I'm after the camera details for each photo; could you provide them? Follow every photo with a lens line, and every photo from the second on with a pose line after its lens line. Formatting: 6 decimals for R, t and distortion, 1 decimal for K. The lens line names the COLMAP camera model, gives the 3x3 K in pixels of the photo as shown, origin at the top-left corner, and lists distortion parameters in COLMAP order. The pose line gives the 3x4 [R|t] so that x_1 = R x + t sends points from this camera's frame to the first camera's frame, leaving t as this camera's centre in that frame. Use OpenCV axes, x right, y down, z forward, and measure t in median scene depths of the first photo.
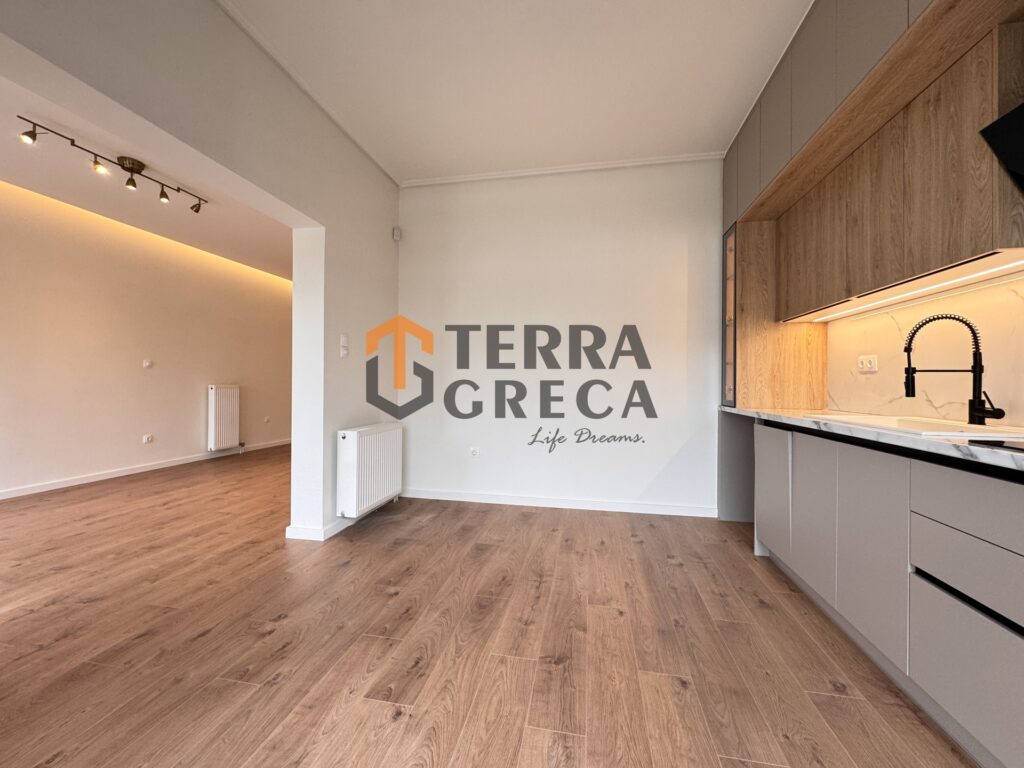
lens RADIAL K [[406.9, 0, 512.0], [0, 406.9, 384.0], [0, 0, 1]] dist [-0.000991, 0.000030]
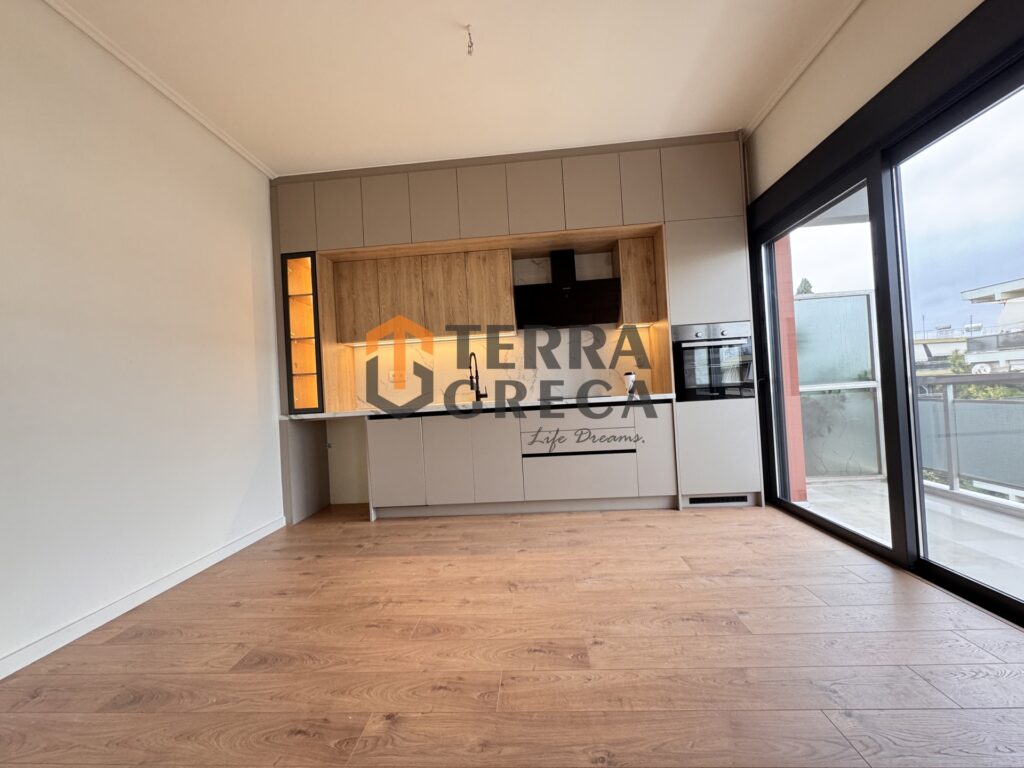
lens RADIAL K [[410.9, 0, 512.0], [0, 410.9, 384.0], [0, 0, 1]] dist [0.000369, -0.000051]
pose [[-0.129154, 0.016474, 0.991488, -1.065044], [0.056394, 0.998366, -0.009242, 0.030380], [-0.990020, 0.054721, -0.129872, 0.989343]]
